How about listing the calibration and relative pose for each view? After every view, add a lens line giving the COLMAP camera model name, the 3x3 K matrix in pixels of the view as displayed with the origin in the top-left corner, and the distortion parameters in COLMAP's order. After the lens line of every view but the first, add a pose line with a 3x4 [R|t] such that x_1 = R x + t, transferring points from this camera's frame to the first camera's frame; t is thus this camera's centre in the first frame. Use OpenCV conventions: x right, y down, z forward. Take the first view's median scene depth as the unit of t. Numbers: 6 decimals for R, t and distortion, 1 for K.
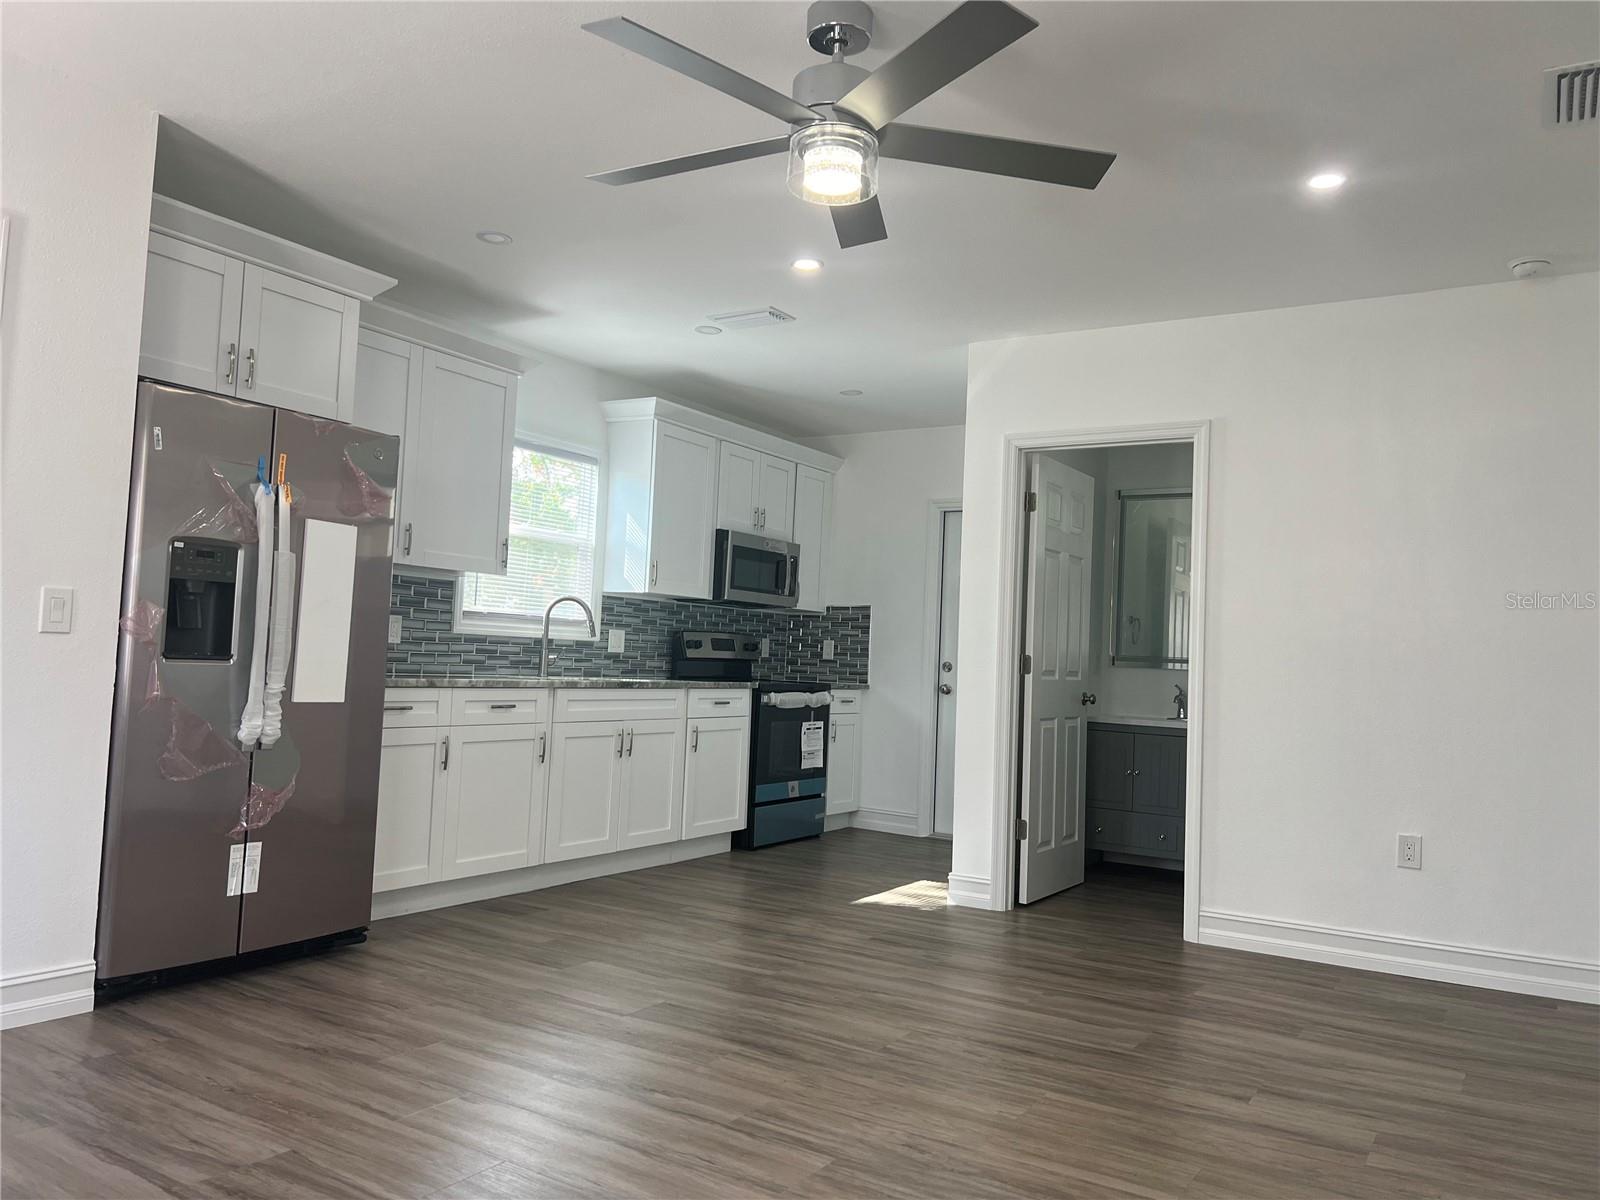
lens RADIAL K [[1204.2, 0, 793.1], [0, 1204.2, 599.6], [0, 0, 1]] dist [0.061789, -0.068674]
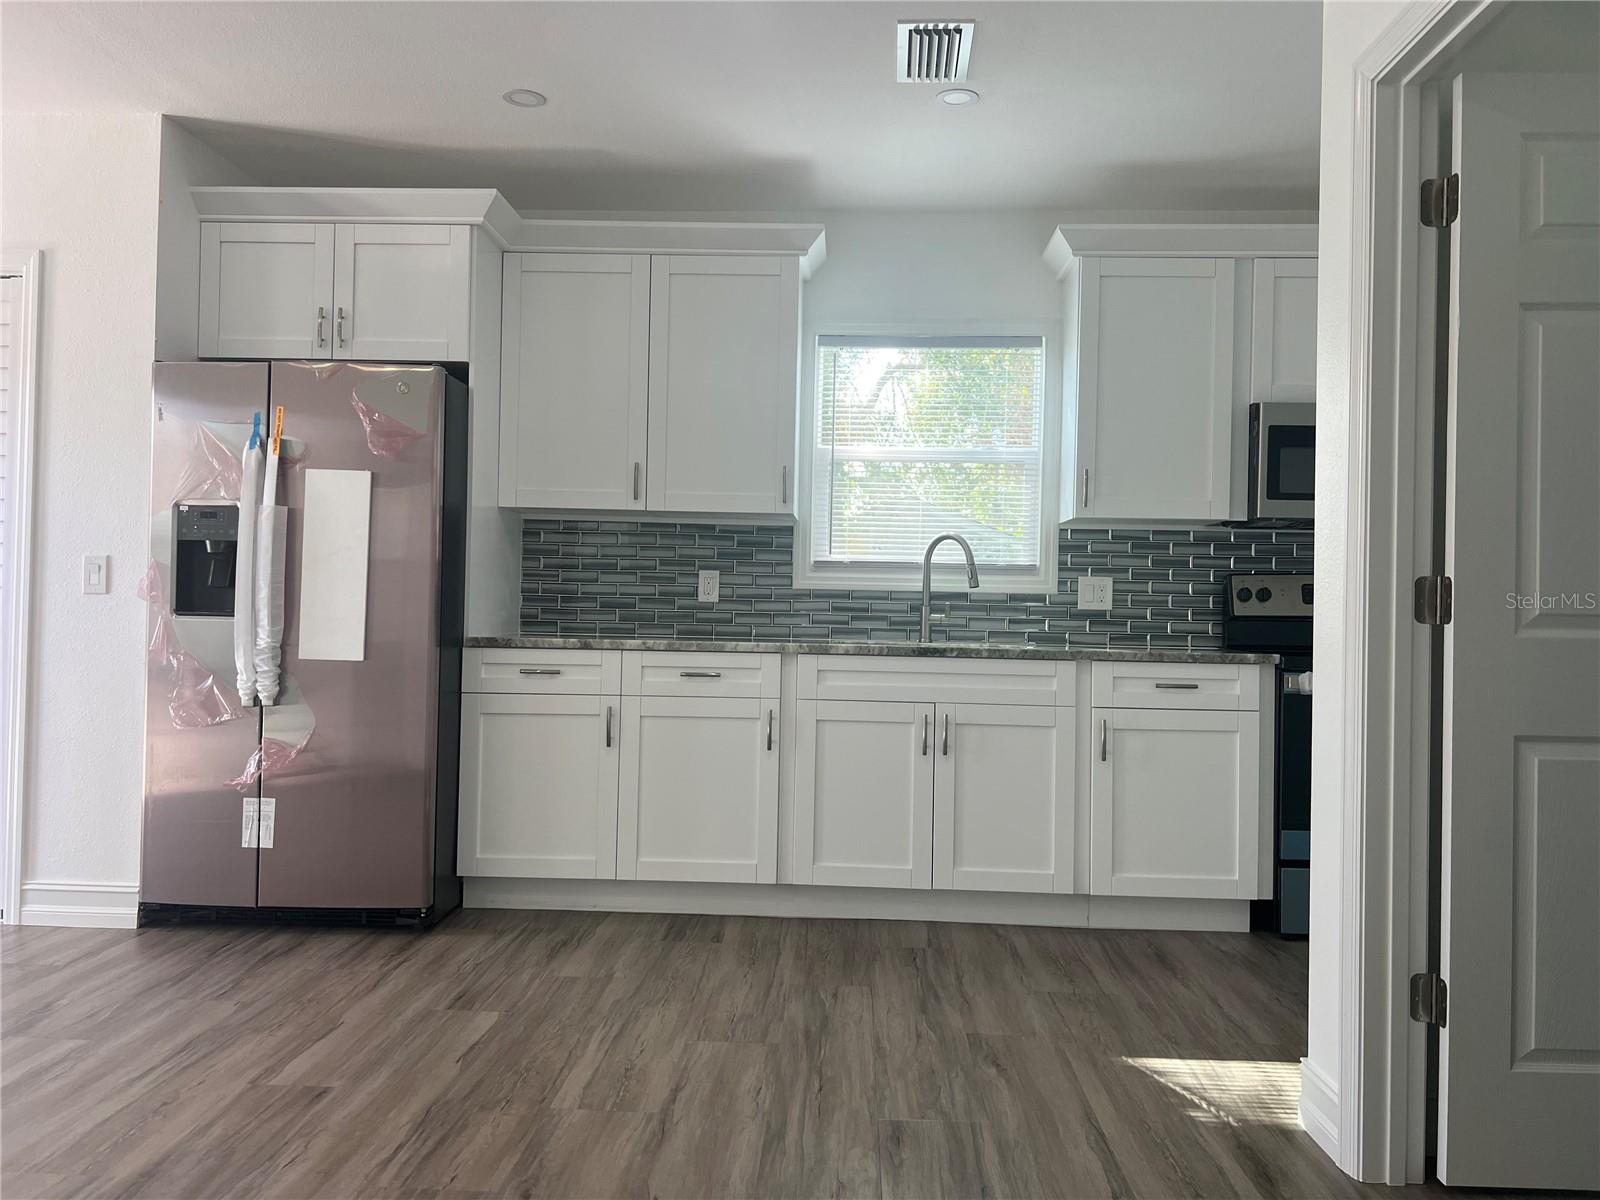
lens RADIAL K [[1204.2, 0, 793.1], [0, 1204.2, 599.6], [0, 0, 1]] dist [0.061789, -0.068674]
pose [[0.494522, -0.037596, -0.868352, 0.513492], [0.045675, 0.998808, -0.017232, 0.058642], [0.867964, -0.031141, 0.495649, 0.704029]]
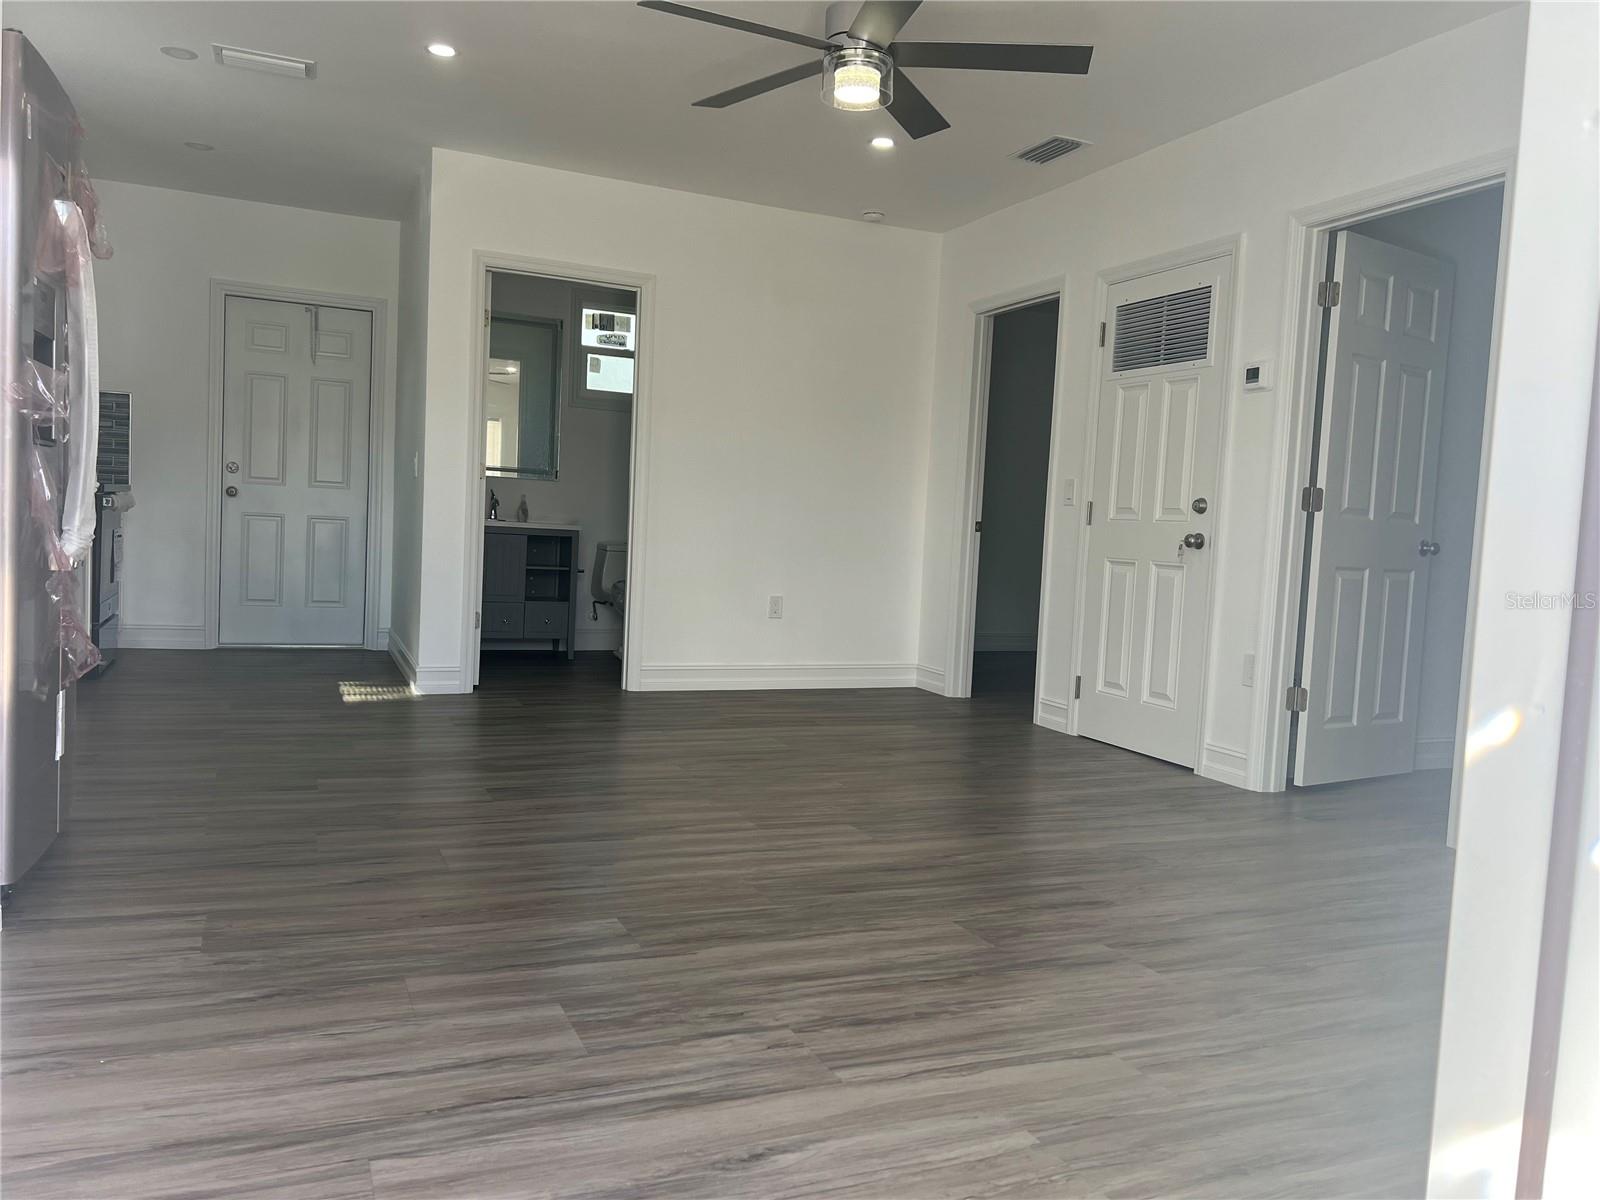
lens RADIAL K [[1197.2, 0, 809.4], [0, 1197.2, 604.5], [0, 0, 1]] dist [0.062056, -0.070112]
pose [[0.552888, -0.067953, 0.830480, -0.642432], [-0.070820, 0.989231, 0.128090, 0.014152], [-0.830240, -0.129634, 0.542122, 0.169979]]
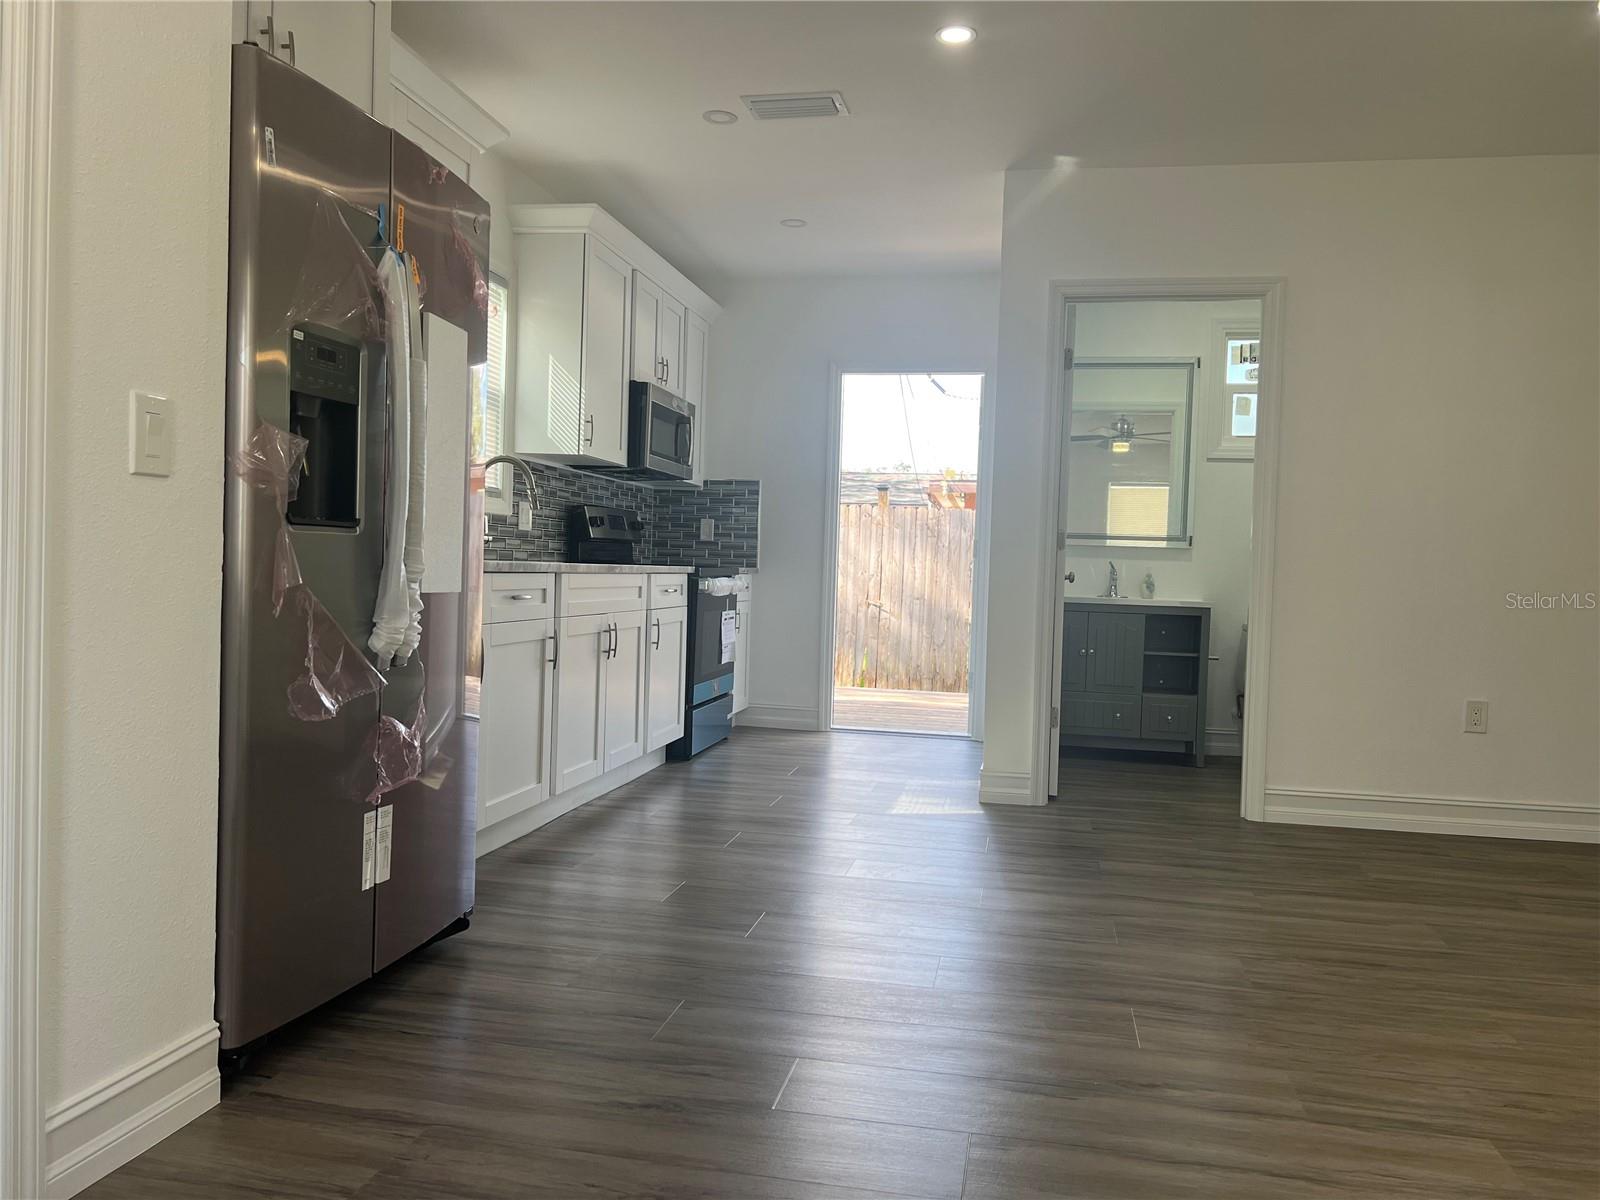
lens RADIAL K [[1197.2, 0, 809.4], [0, 1197.2, 604.5], [0, 0, 1]] dist [0.062056, -0.070112]
pose [[0.928936, -0.023855, 0.369471, -0.372856], [-0.011624, 0.995551, 0.093504, 0.021846], [-0.370057, -0.091154, 0.924526, 0.256342]]
